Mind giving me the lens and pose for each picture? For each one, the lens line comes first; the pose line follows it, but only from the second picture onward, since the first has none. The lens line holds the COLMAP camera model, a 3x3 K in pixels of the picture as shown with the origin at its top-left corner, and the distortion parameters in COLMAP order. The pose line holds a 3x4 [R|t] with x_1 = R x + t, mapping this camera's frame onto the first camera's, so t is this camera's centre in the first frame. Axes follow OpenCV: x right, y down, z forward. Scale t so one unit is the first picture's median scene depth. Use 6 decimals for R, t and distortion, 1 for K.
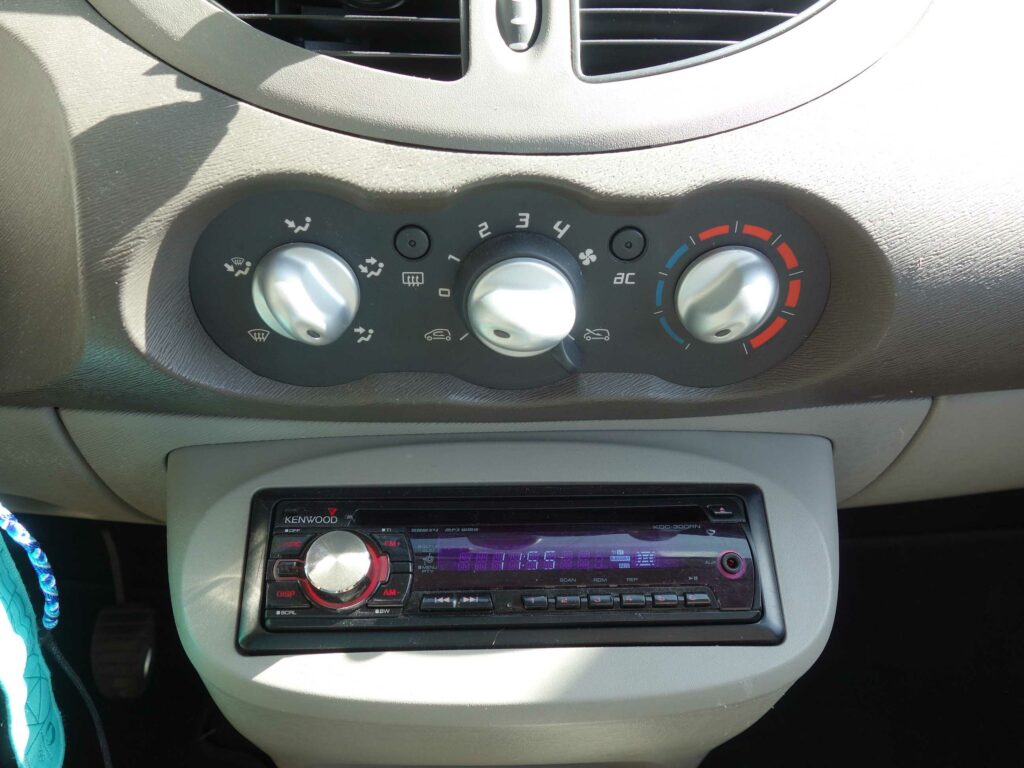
lens RADIAL K [[818.3, 0, 513.4], [0, 818.3, 380.9], [0, 0, 1]] dist [0.012438, -0.000266]
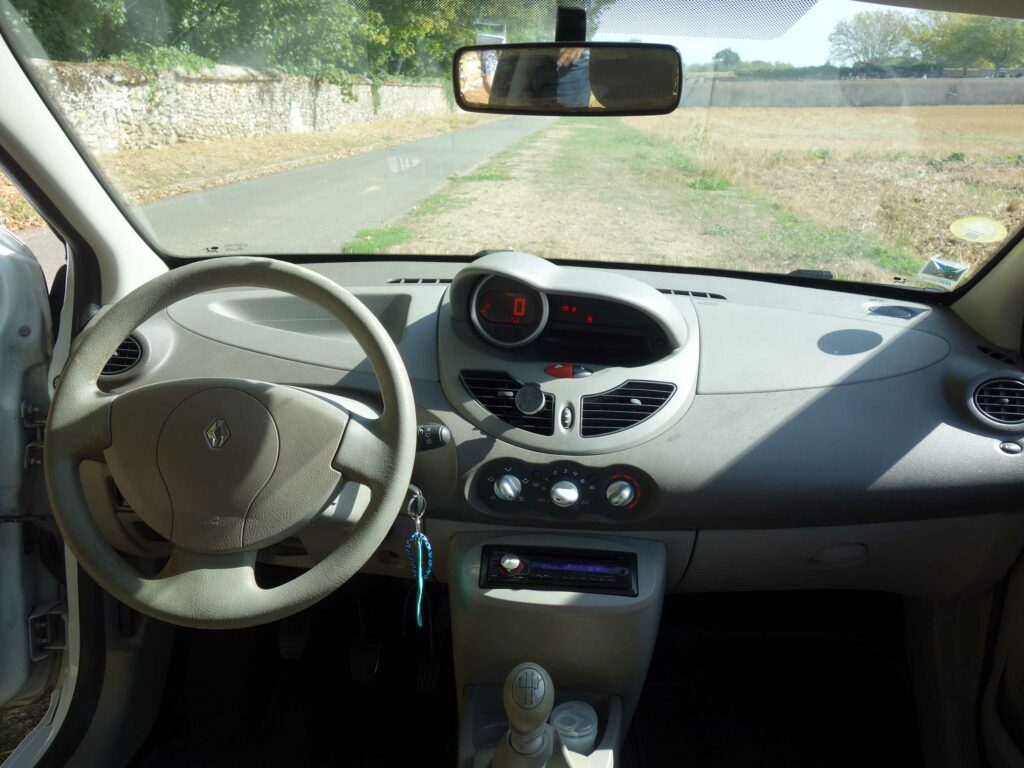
lens RADIAL K [[902.4, 0, 508.1], [0, 902.4, 392.7], [0, 0, 1]] dist [0.003186, -0.018169]
pose [[0.995285, 0.044431, -0.086221, 0.089659], [-0.062788, 0.972665, -0.223561, 0.402554], [0.073931, 0.227921, 0.970869, -3.147926]]
